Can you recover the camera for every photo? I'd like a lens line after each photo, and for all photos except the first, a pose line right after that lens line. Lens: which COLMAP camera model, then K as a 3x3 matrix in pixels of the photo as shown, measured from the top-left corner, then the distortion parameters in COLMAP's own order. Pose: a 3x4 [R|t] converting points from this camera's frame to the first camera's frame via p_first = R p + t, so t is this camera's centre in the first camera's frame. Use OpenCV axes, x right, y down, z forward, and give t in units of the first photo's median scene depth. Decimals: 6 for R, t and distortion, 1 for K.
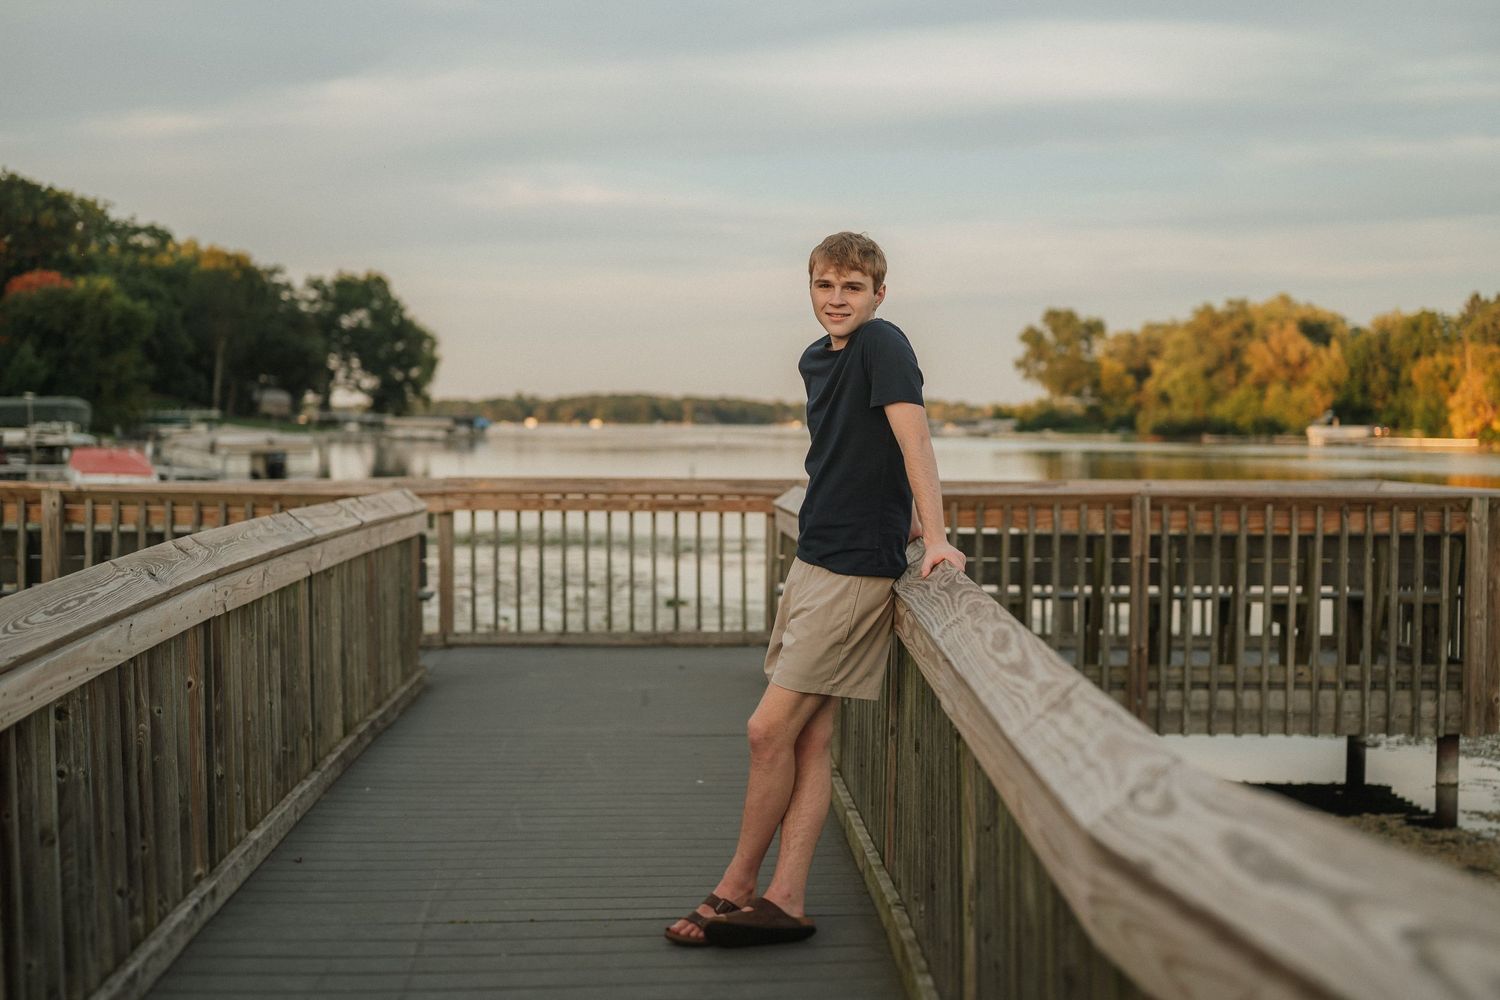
lens RADIAL K [[2198.8, 0, 750.0], [0, 2198.8, 500.0], [0, 0, 1]] dist [-0.006550, 0.053604]
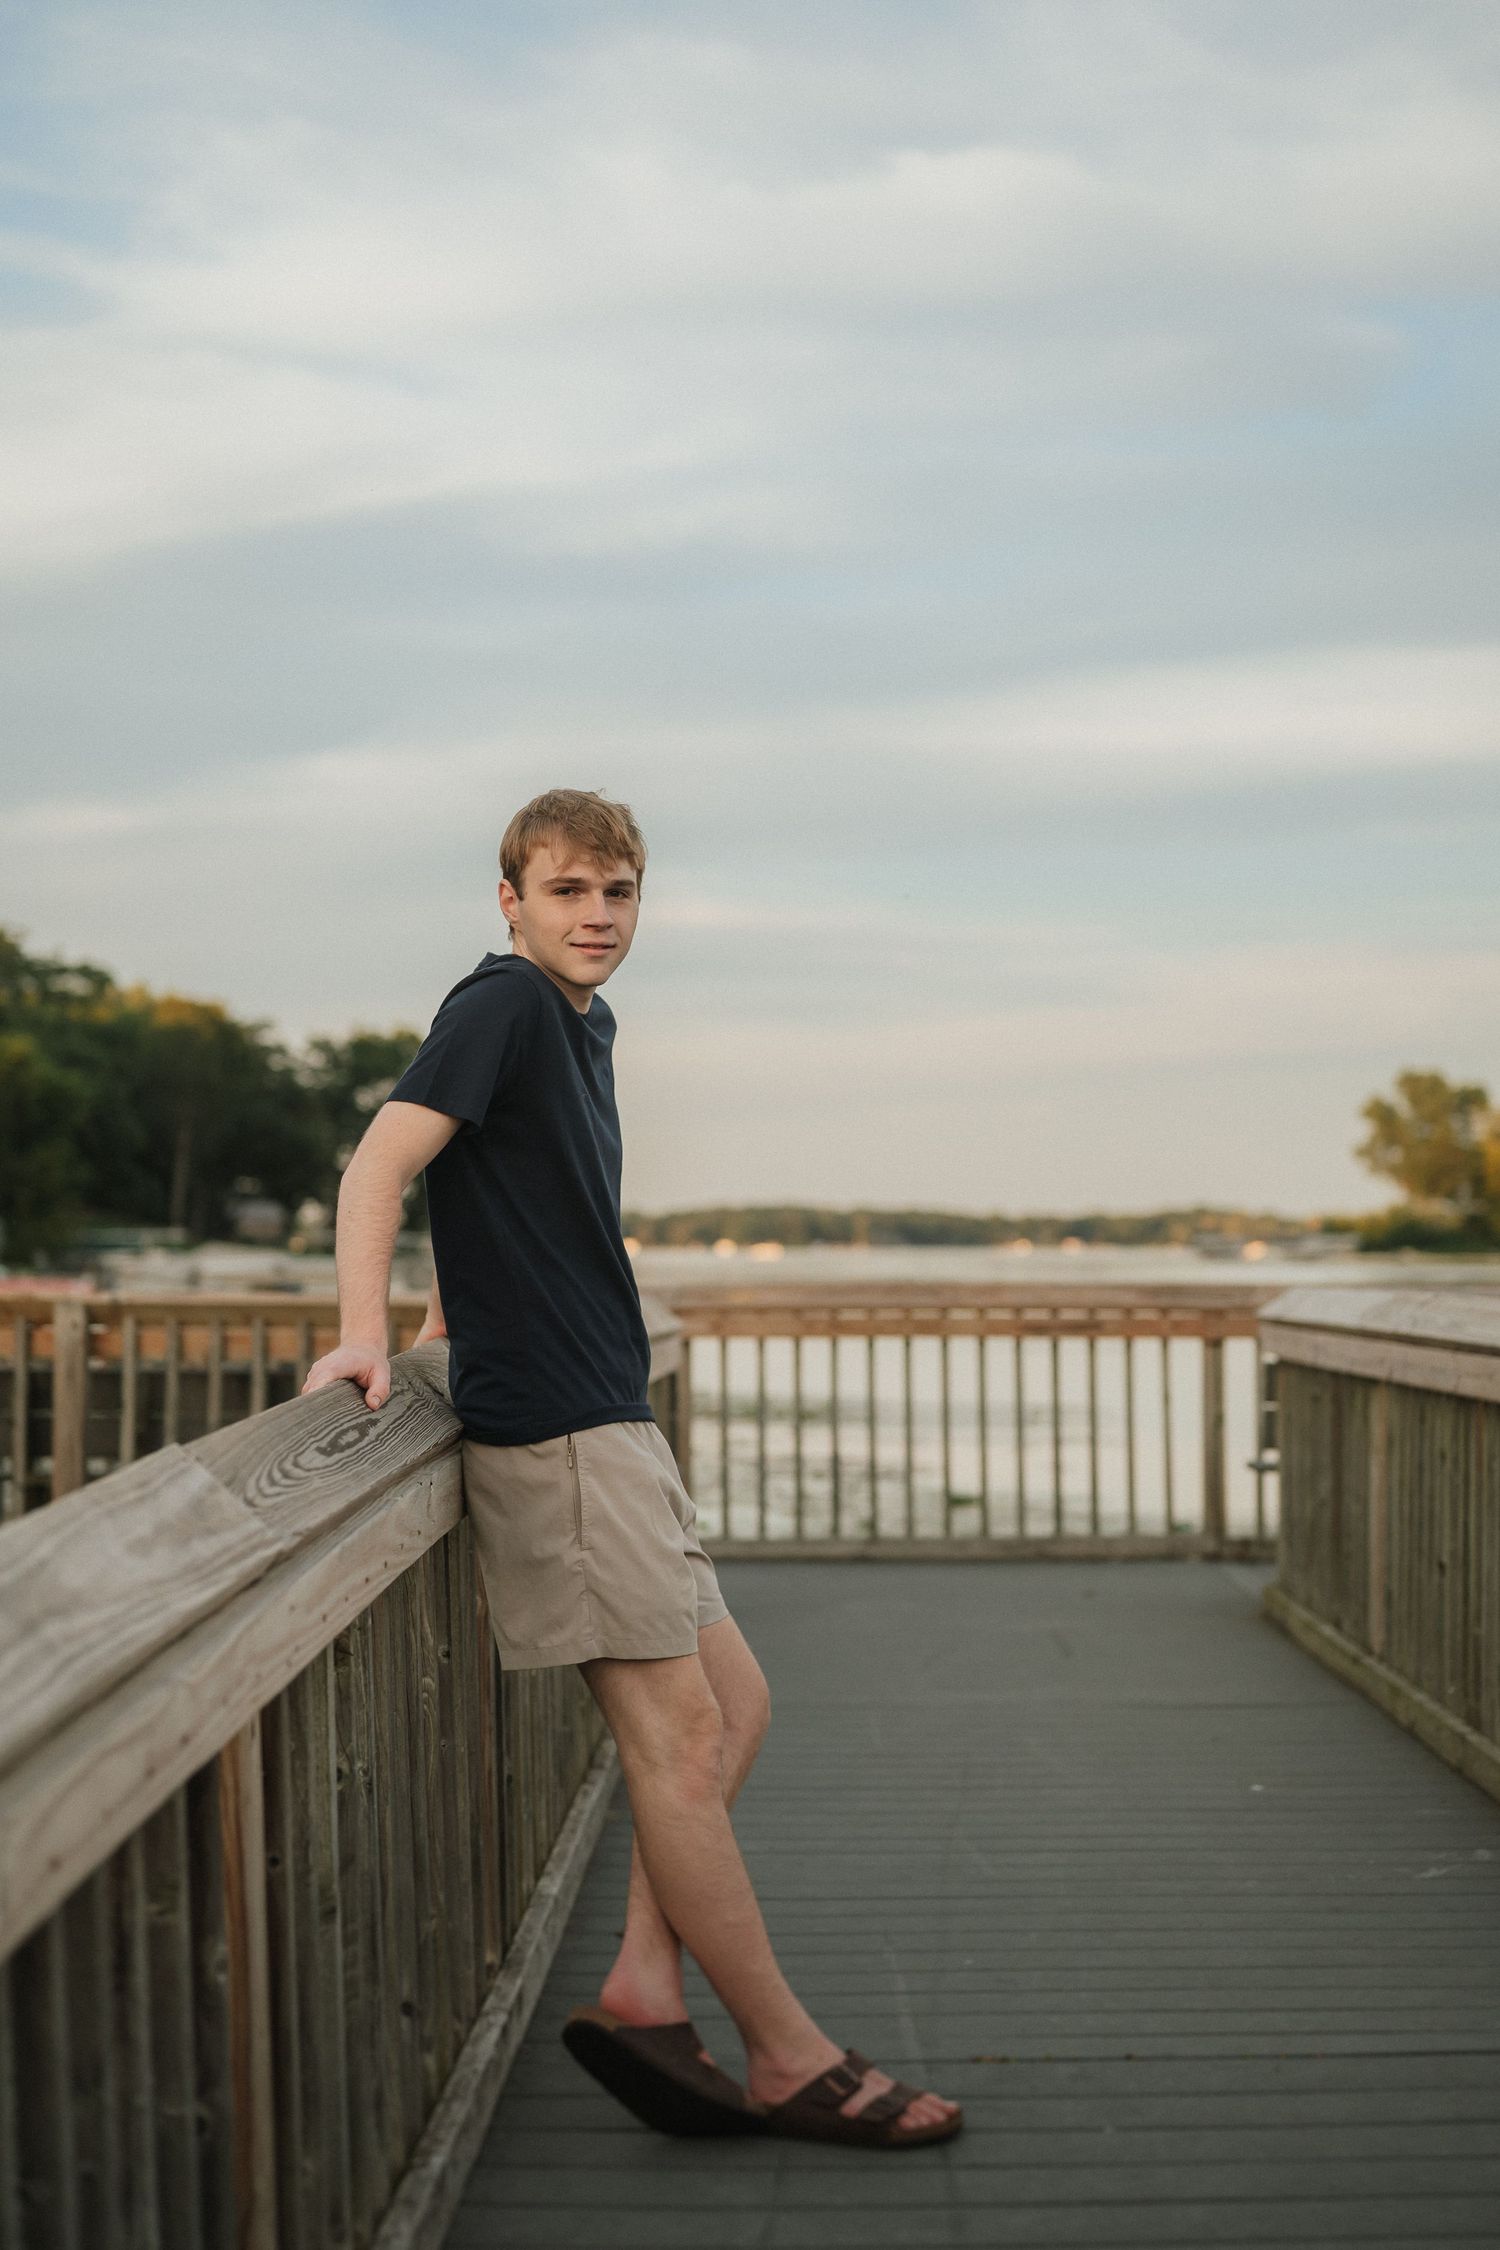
lens RADIAL K [[3235.7, 0, 750.0], [0, 3235.7, 1125.0], [0, 0, 1]] dist [0.019984, -0.016023]
pose [[0.998269, -0.012013, -0.057579, -0.065625], [0.007746, 0.997246, -0.073764, 0.011935], [0.058307, 0.073190, 0.995612, 0.096412]]
